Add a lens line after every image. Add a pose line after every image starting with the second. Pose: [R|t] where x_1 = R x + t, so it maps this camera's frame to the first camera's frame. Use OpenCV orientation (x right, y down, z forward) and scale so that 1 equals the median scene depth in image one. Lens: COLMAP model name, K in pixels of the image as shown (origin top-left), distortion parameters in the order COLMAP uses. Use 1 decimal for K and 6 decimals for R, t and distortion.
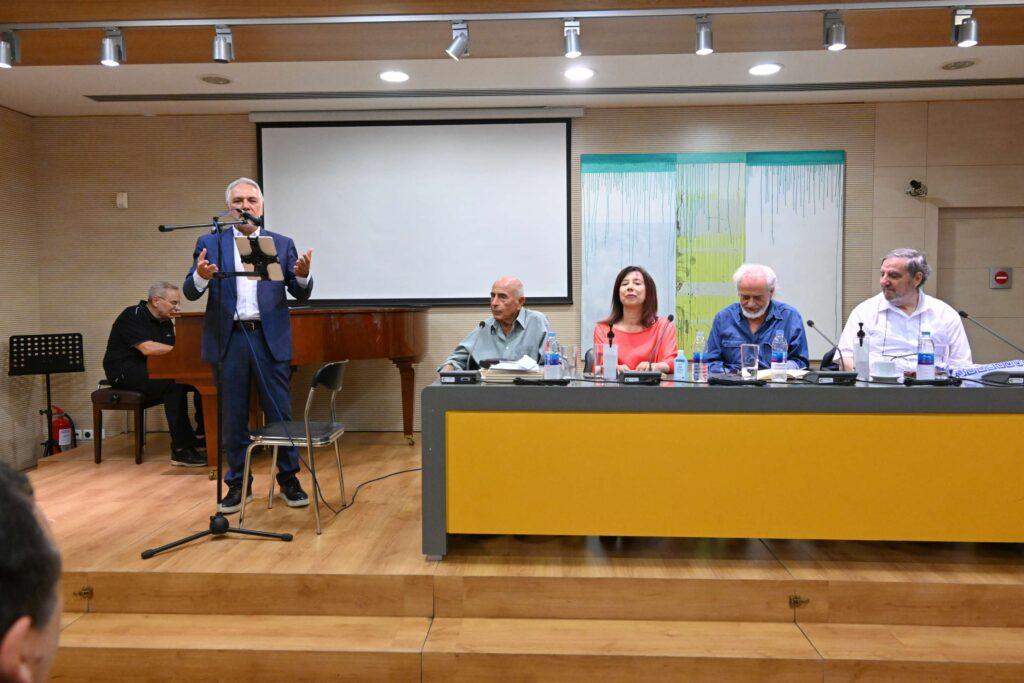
lens RADIAL K [[763.0, 0, 511.2], [0, 763.0, 332.6], [0, 0, 1]] dist [0.022886, -0.012598]
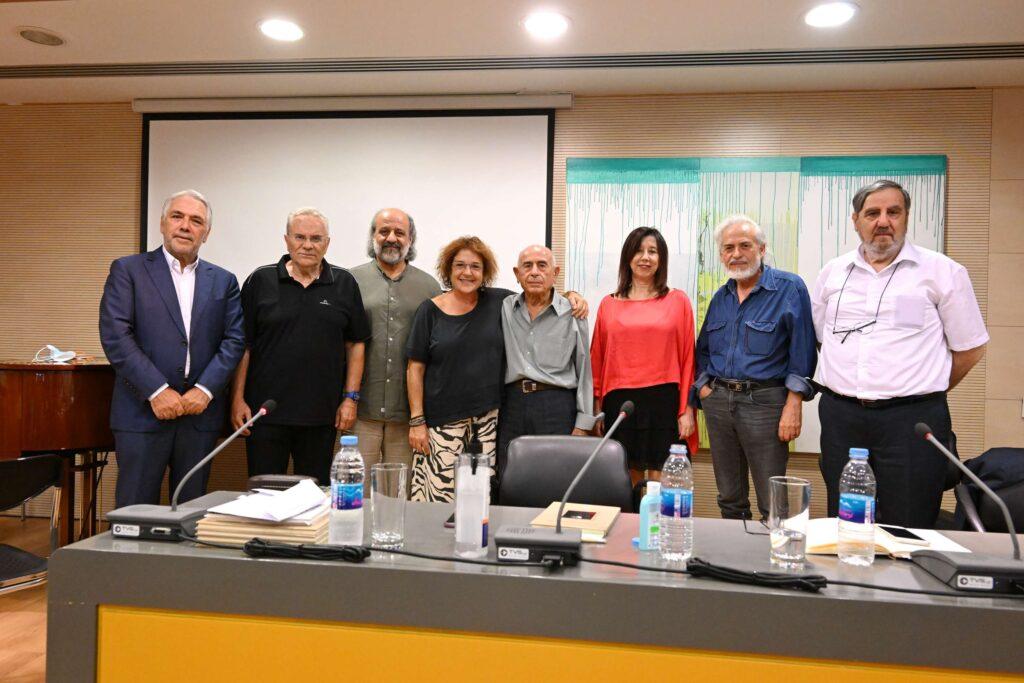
lens RADIAL K [[741.9, 0, 515.3], [0, 741.9, 345.9], [0, 0, 1]] dist [0.022163, -0.002510]
pose [[0.996807, 0.029125, -0.074344, 0.154105], [-0.032753, 0.998307, -0.048067, -0.030463], [0.072818, 0.050349, 0.996074, 0.465424]]
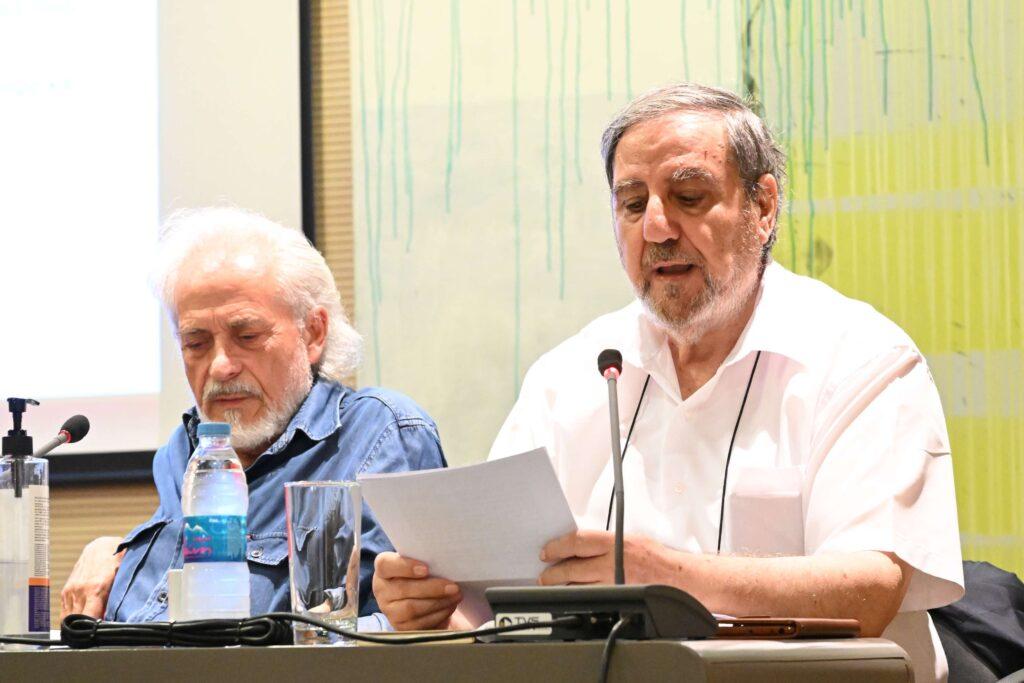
lens RADIAL K [[3949.1, 0, 512.0], [0, 3949.1, 341.5], [0, 0, 1]] dist [0.074358, 0.148816]
pose [[0.925298, -0.039122, -0.377218, 0.883755], [-0.006814, 0.992789, -0.119680, 0.096422], [0.379181, 0.113310, 0.918359, -0.067539]]
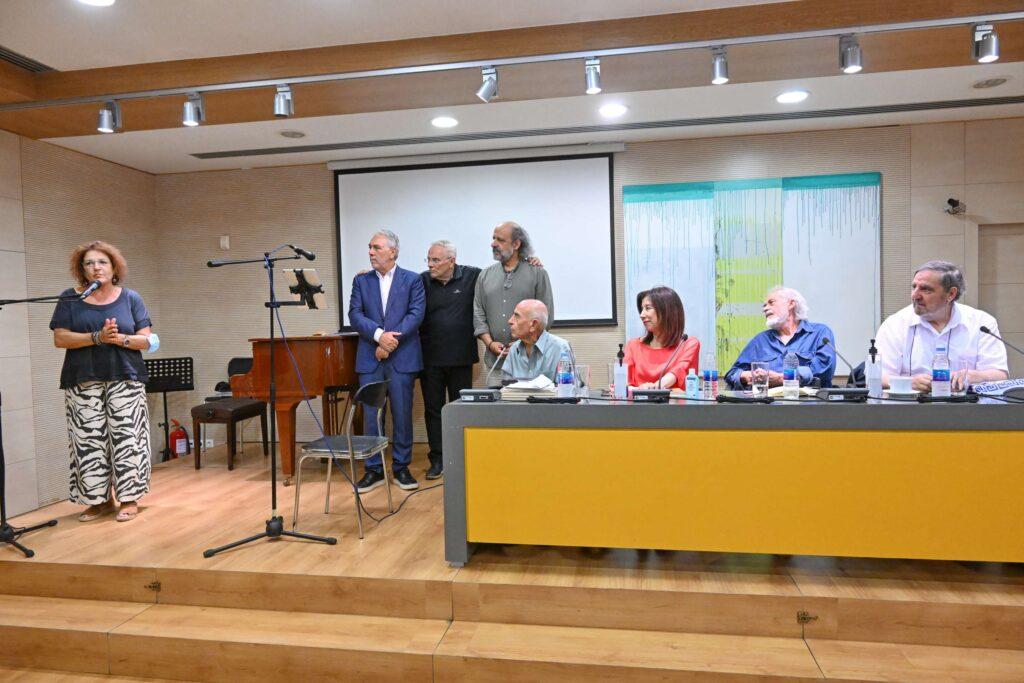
lens RADIAL K [[679.5, 0, 514.5], [0, 679.5, 347.4], [0, 0, 1]] dist [-0.002278, -0.004508]
pose [[0.992430, -0.012492, -0.122171, 0.082939], [0.011706, 0.999906, -0.007152, -0.001527], [0.122249, 0.005667, 0.992483, 0.052547]]
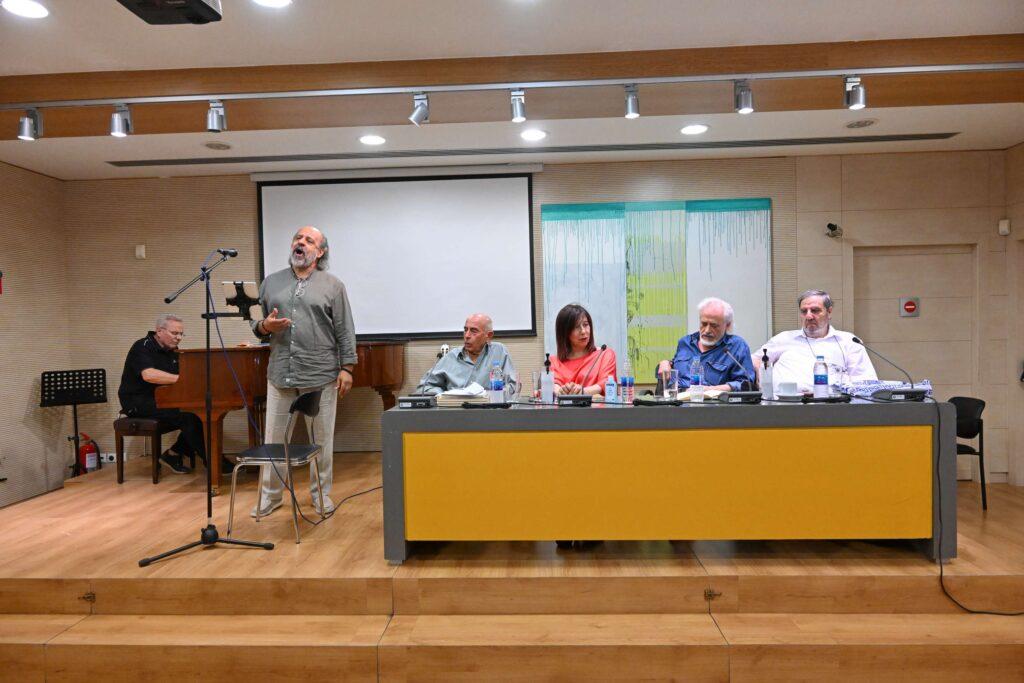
lens RADIAL K [[680.0, 0, 510.2], [0, 680.0, 344.1], [0, 0, 1]] dist [-0.003649, -0.002329]
pose [[0.999863, -0.016302, 0.002763, 0.060008], [0.016366, 0.999550, -0.025154, -0.000583], [-0.002351, 0.025196, 0.999680, -0.012936]]
